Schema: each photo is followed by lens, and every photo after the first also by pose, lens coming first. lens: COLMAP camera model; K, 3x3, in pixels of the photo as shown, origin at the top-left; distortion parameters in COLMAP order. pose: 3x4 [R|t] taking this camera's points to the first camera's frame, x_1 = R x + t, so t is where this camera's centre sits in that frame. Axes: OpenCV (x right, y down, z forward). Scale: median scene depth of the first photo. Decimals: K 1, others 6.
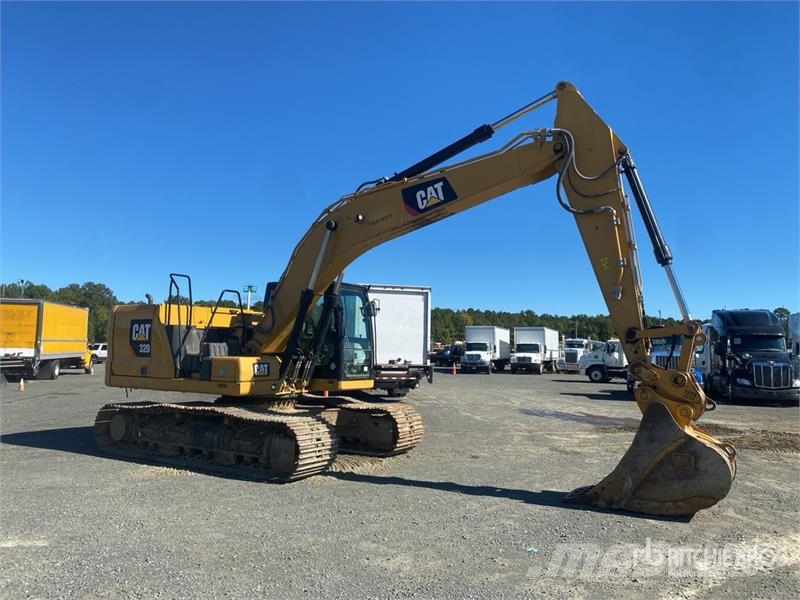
lens RADIAL K [[625.1, 0, 400.0], [0, 625.1, 300.0], [0, 0, 1]] dist [0.102047, -0.192814]
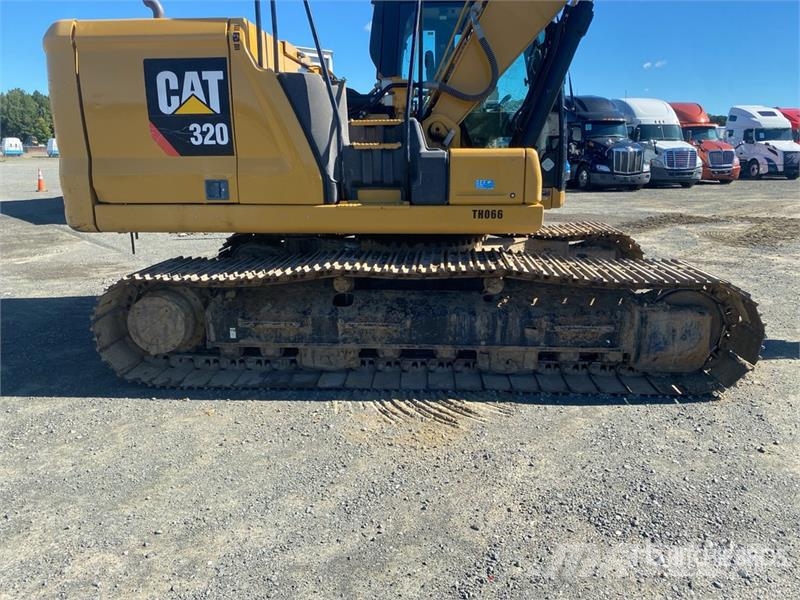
lens RADIAL K [[609.5, 0, 400.0], [0, 609.5, 300.0], [0, 0, 1]] dist [0.094422, -0.185450]
pose [[0.873711, -0.138431, 0.466332, -0.495516], [-0.017359, 0.949170, 0.314285, 0.050821], [-0.486135, -0.282689, 0.826897, 0.579642]]
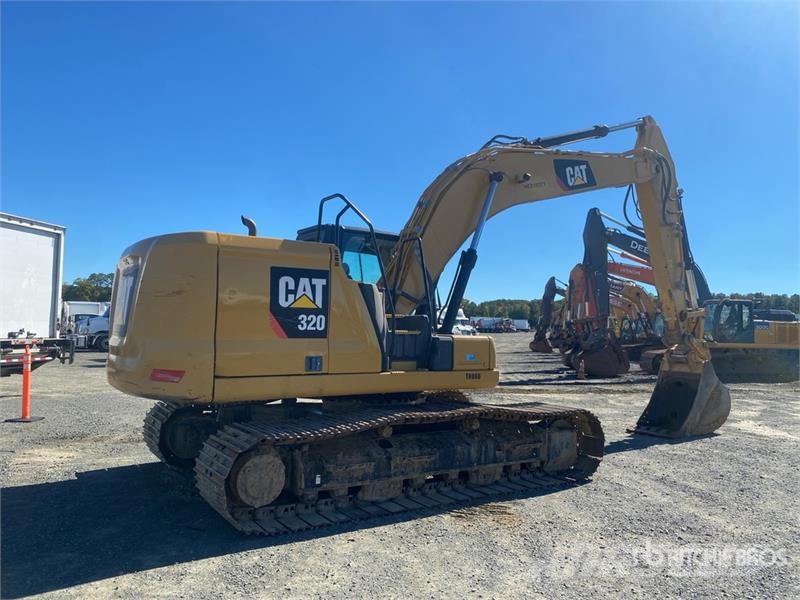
lens RADIAL K [[625.1, 0, 400.0], [0, 625.1, 300.0], [0, 0, 1]] dist [0.102047, -0.192814]
pose [[0.410144, 0.029008, 0.911559, -0.863806], [-0.084920, 0.996367, 0.006502, 0.047003], [-0.908058, -0.080077, 0.411118, 0.709117]]
